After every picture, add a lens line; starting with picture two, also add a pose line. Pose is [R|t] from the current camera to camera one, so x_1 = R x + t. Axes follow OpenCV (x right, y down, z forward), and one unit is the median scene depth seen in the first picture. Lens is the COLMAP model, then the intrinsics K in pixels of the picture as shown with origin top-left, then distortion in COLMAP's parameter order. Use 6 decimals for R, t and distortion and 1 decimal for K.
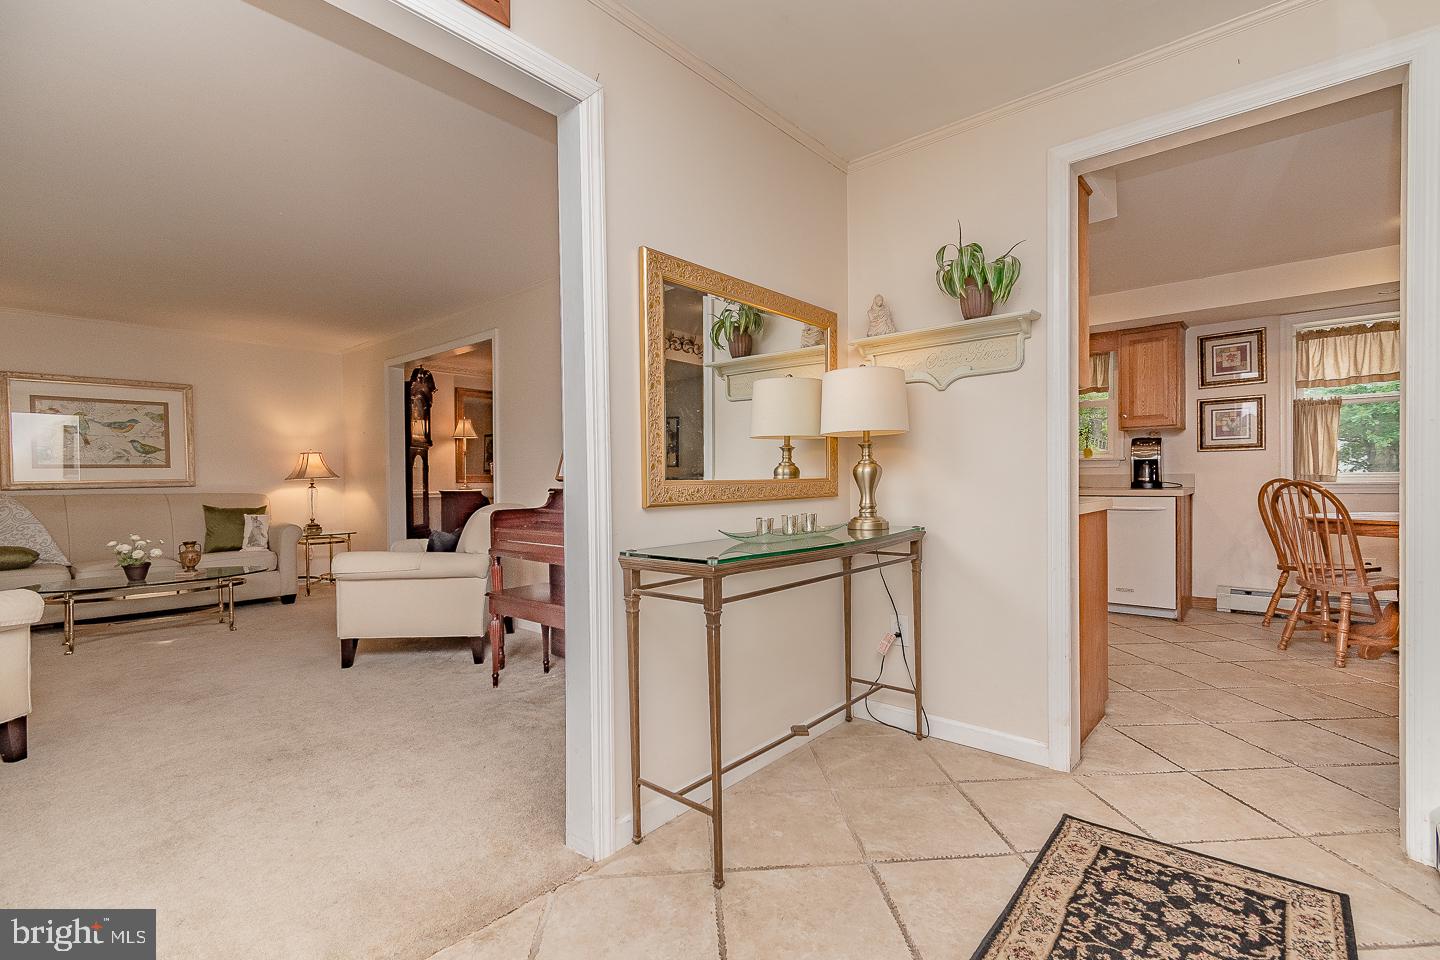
lens RADIAL K [[659.5, 0, 743.1], [0, 659.5, 478.8], [0, 0, 1]] dist [0.024627, -0.000480]
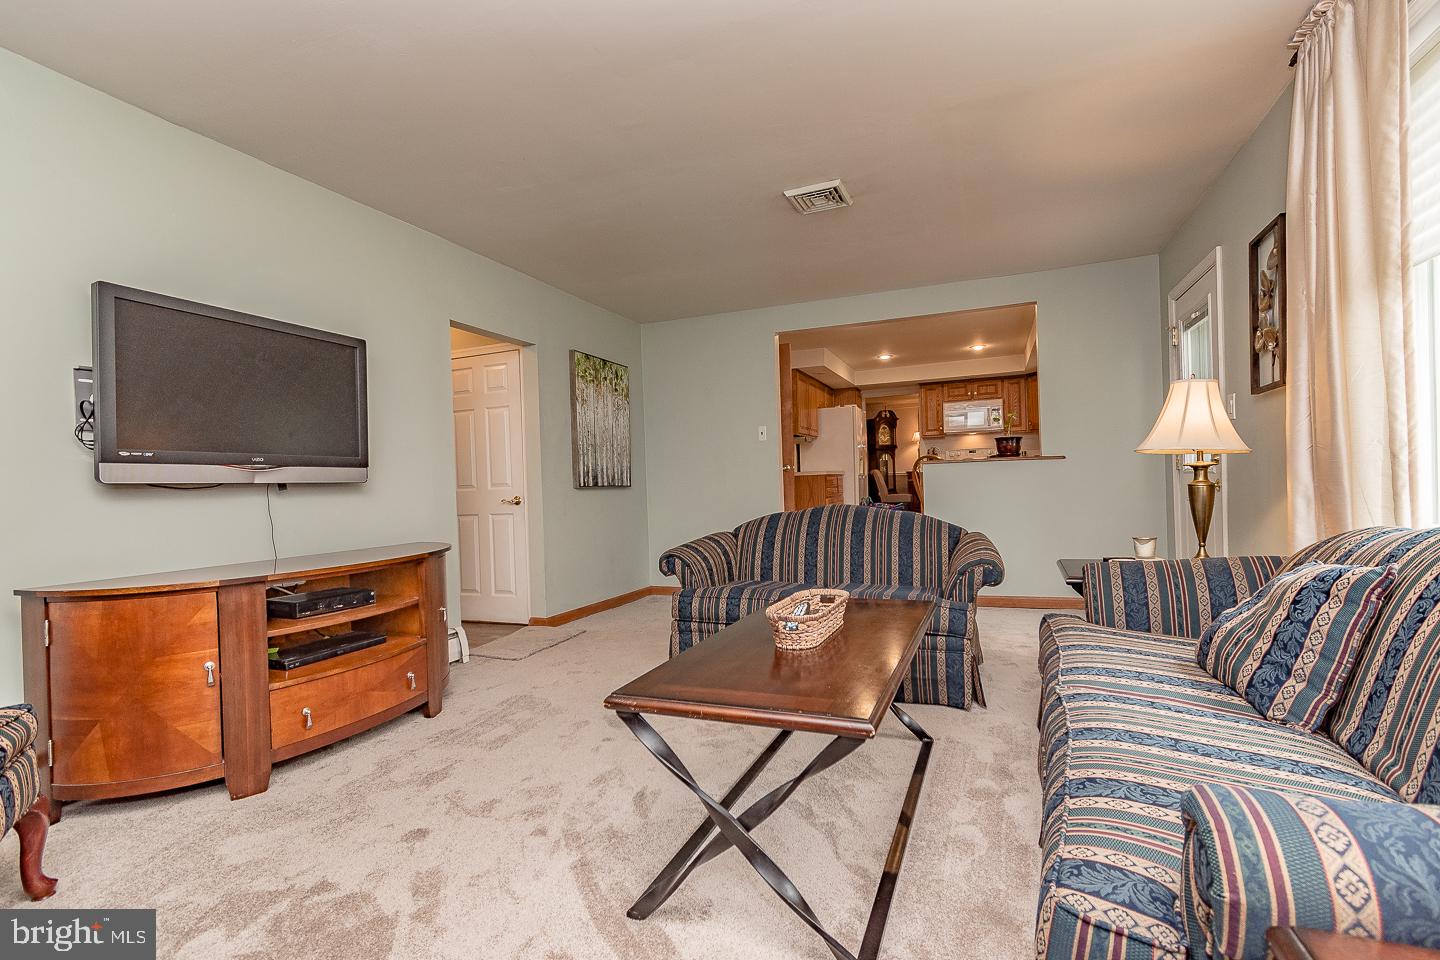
lens RADIAL K [[650.7, 0, 725.5], [0, 650.7, 487.8], [0, 0, 1]] dist [0.002305, -0.000605]
pose [[0.306524, 0.007794, -0.951831, 4.761180], [0.027874, 0.999464, 0.017160, 0.075804], [0.951455, -0.031791, 0.306142, -0.336356]]
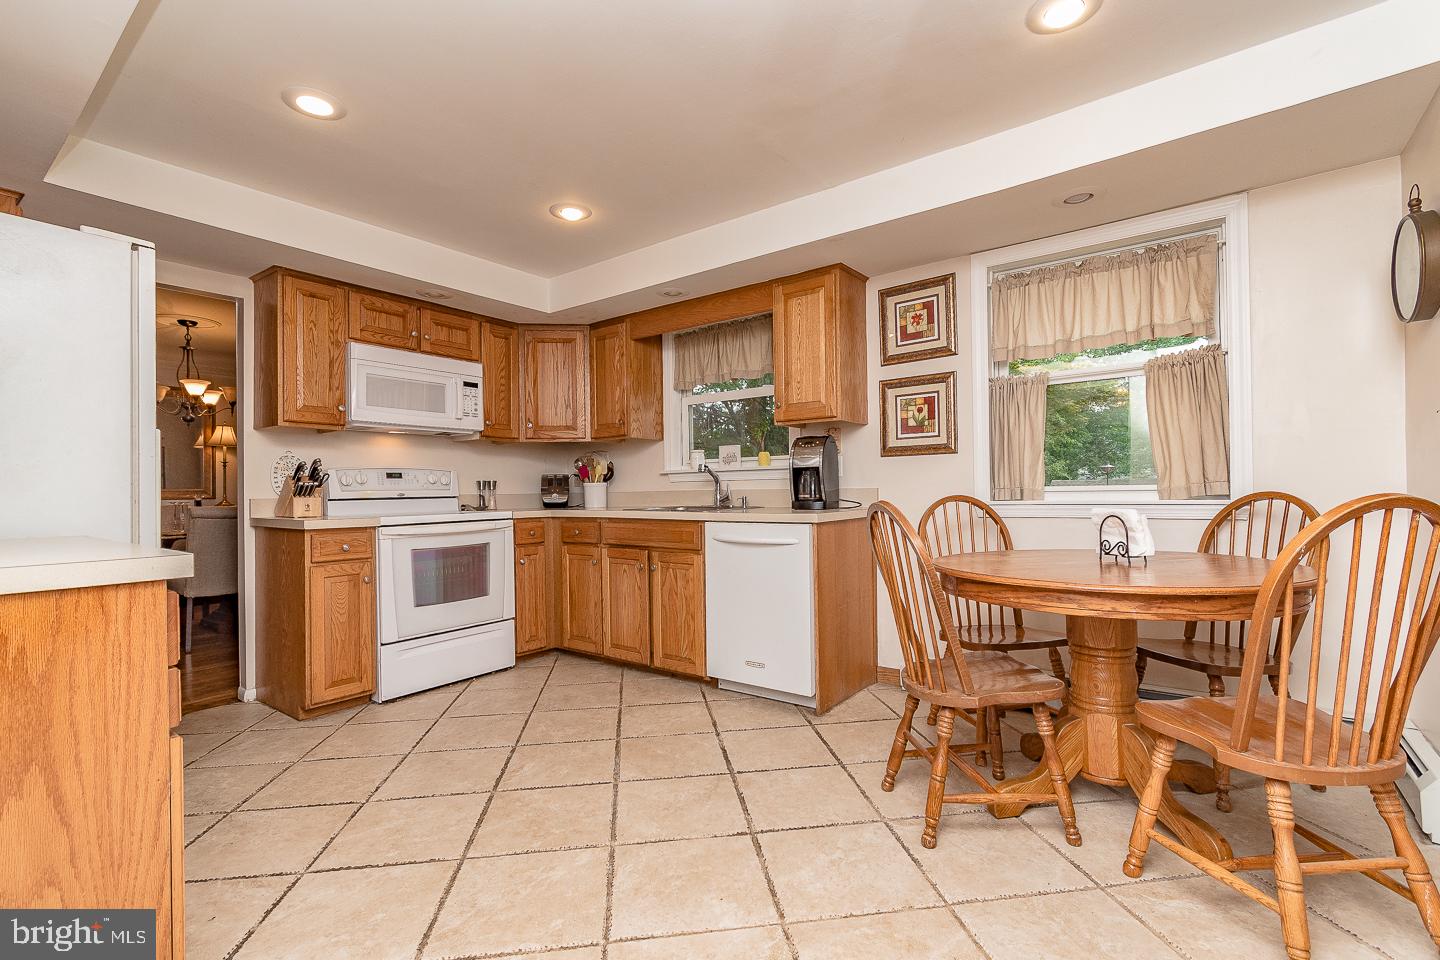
lens RADIAL K [[650.7, 0, 725.5], [0, 650.7, 487.8], [0, 0, 1]] dist [0.002305, -0.000605]
pose [[0.998882, -0.002493, 0.047214, 1.386030], [0.002813, 0.999974, -0.006700, -0.011350], [-0.047196, 0.006825, 0.998862, 0.946872]]
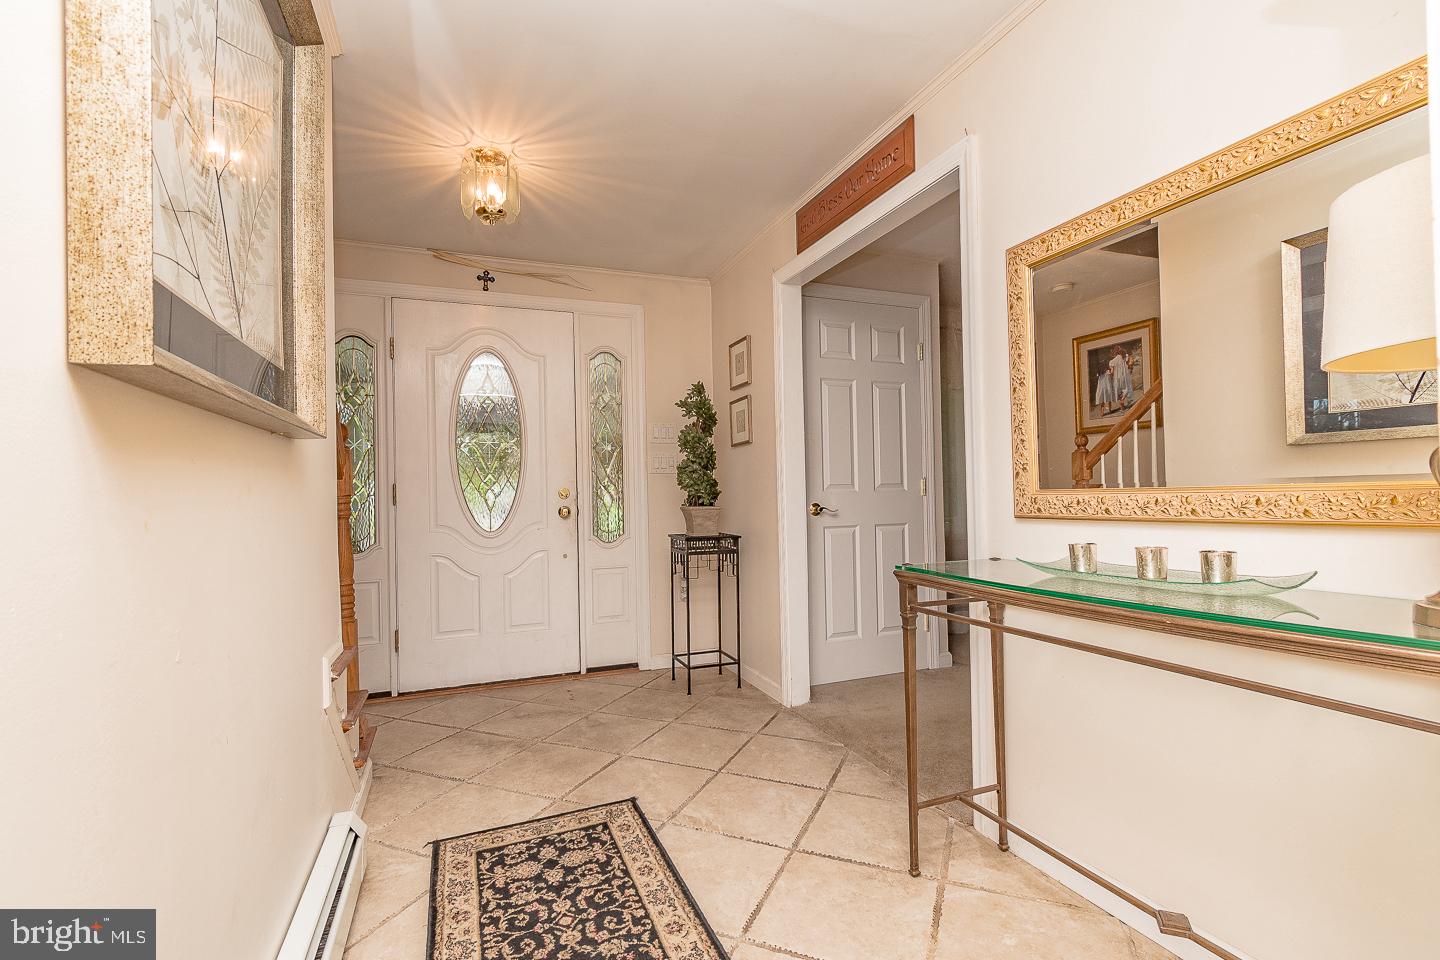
lens RADIAL K [[647.6, 0, 725.5], [0, 647.6, 490.2], [0, 0, 1]] dist [0.002219, 0.000176]
pose [[-0.474324, 0.010611, -0.880286, 0.946502], [0.026047, 0.999659, -0.001984, -0.006481], [0.879965, -0.023870, -0.474439, 1.153886]]
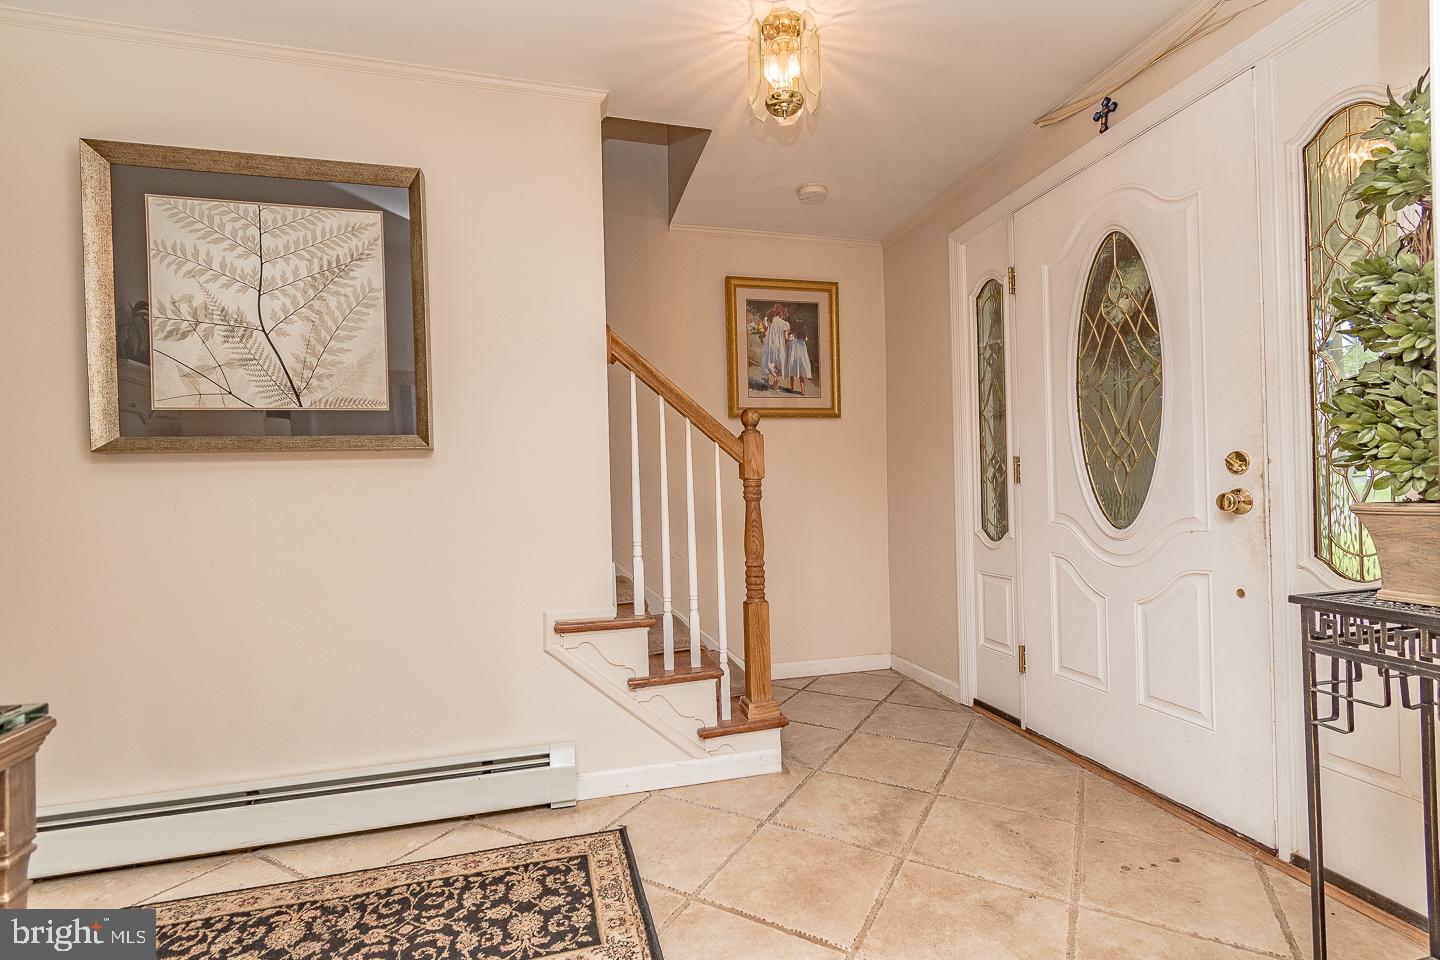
lens RADIAL K [[650.7, 0, 725.5], [0, 650.7, 487.8], [0, 0, 1]] dist [0.002305, -0.000605]
pose [[-0.817351, 0.028271, 0.575446, -0.545149], [0.029736, 0.999534, -0.006869, 0.008059], [-0.575372, 0.011497, -0.817811, 0.986830]]
